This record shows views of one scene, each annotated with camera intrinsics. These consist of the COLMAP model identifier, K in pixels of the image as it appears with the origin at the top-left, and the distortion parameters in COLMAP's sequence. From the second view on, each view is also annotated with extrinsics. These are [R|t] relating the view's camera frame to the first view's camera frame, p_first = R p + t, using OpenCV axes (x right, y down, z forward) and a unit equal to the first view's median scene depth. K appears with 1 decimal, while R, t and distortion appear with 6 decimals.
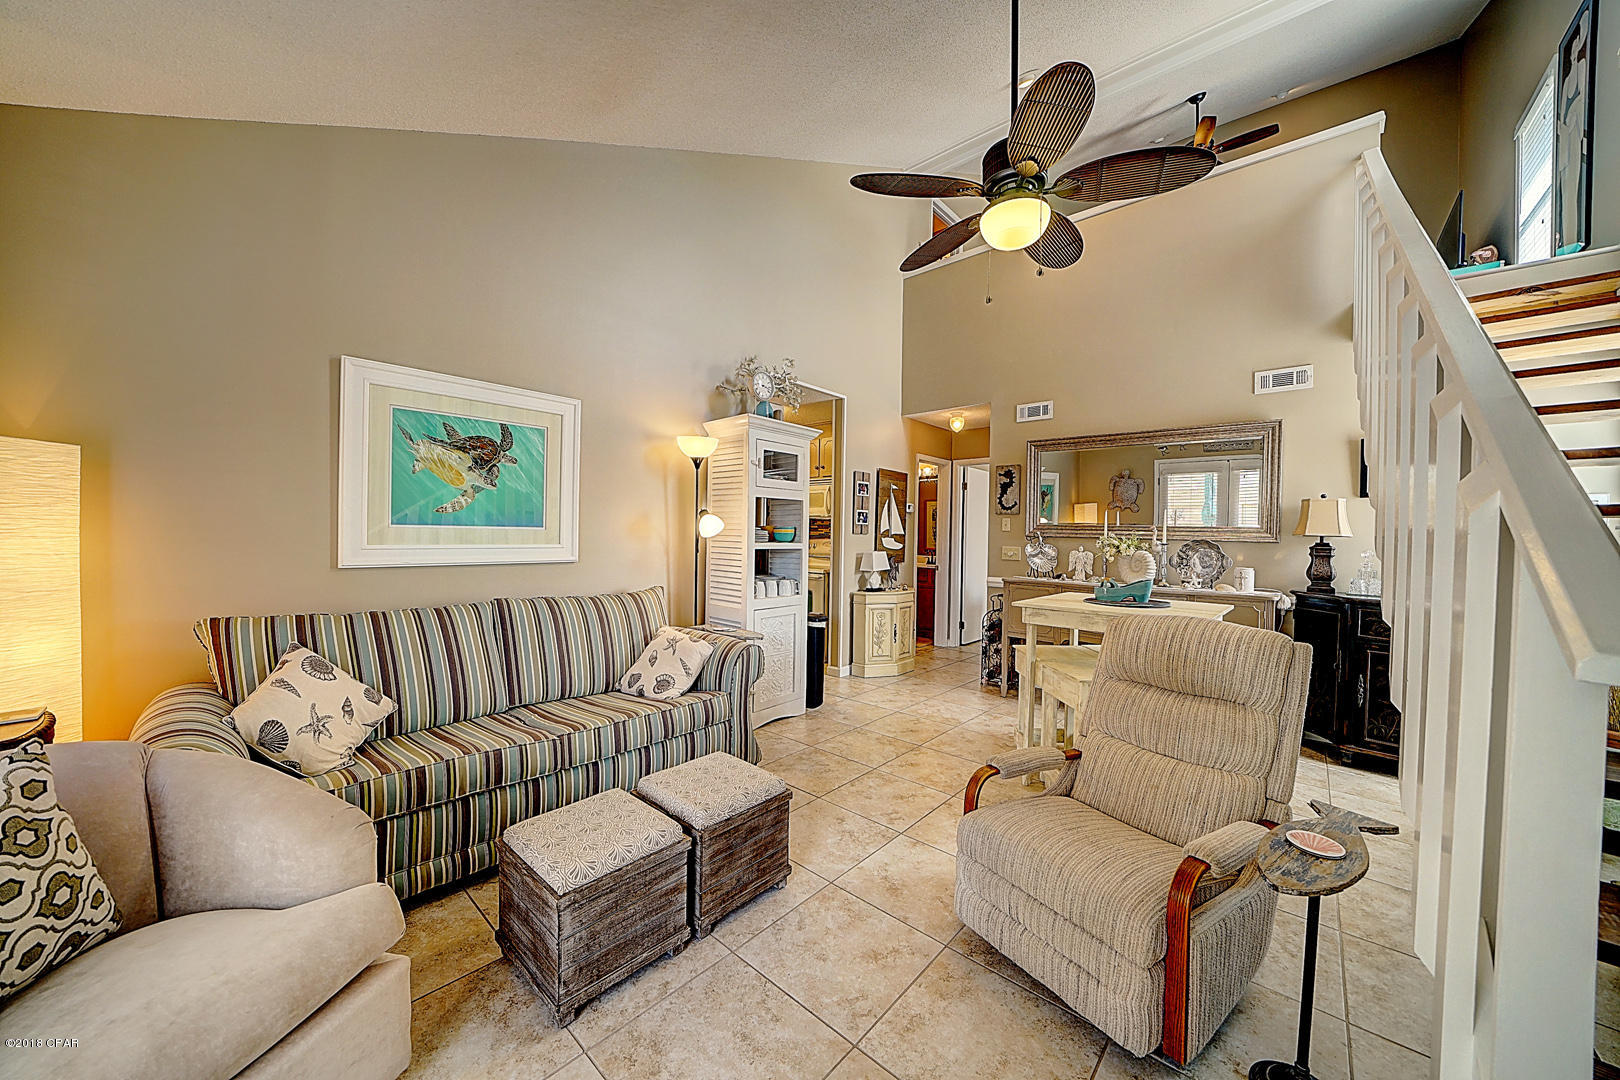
lens RADIAL K [[559.3, 0, 810.0], [0, 559.3, 540.0], [0, 0, 1]] dist [-0.035220, 0.005212]
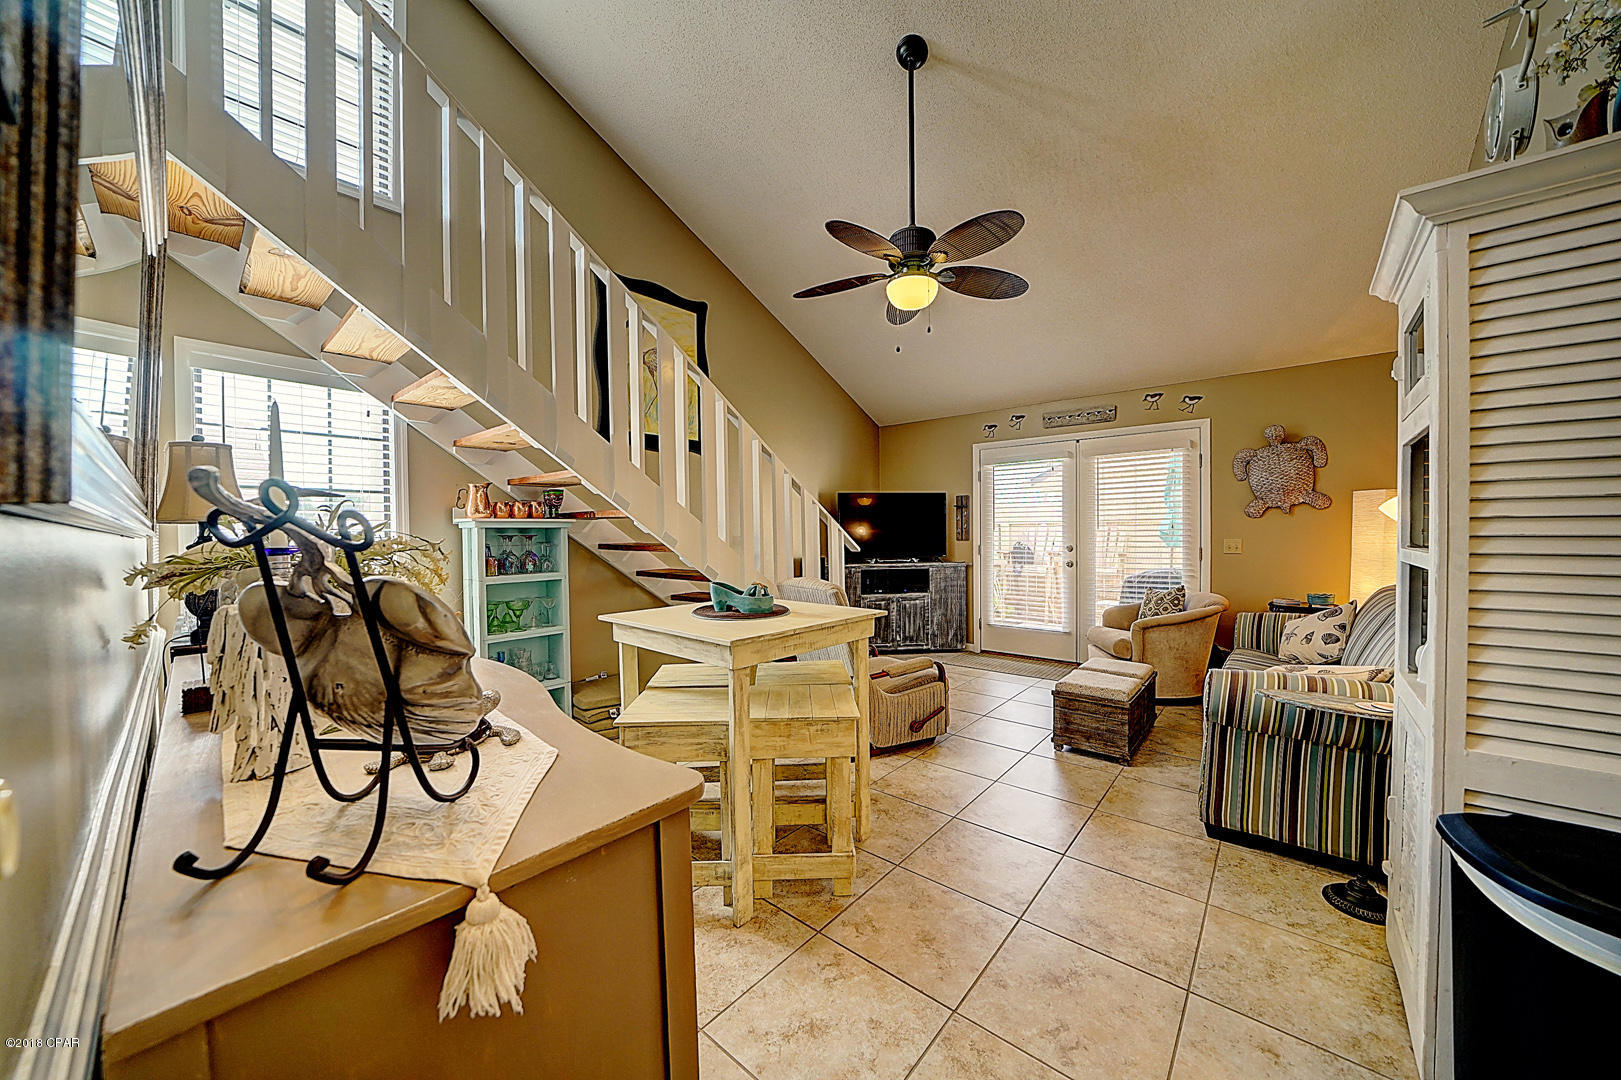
lens RADIAL K [[559.7, 0, 810.5], [0, 559.7, 540.0], [0, 0, 1]] dist [-0.035220, 0.005212]
pose [[-0.999918, -0.004455, -0.012005, 0.376856], [-0.004715, 0.999754, 0.021660, -0.010193], [0.011905, 0.021715, -0.999693, 1.400882]]
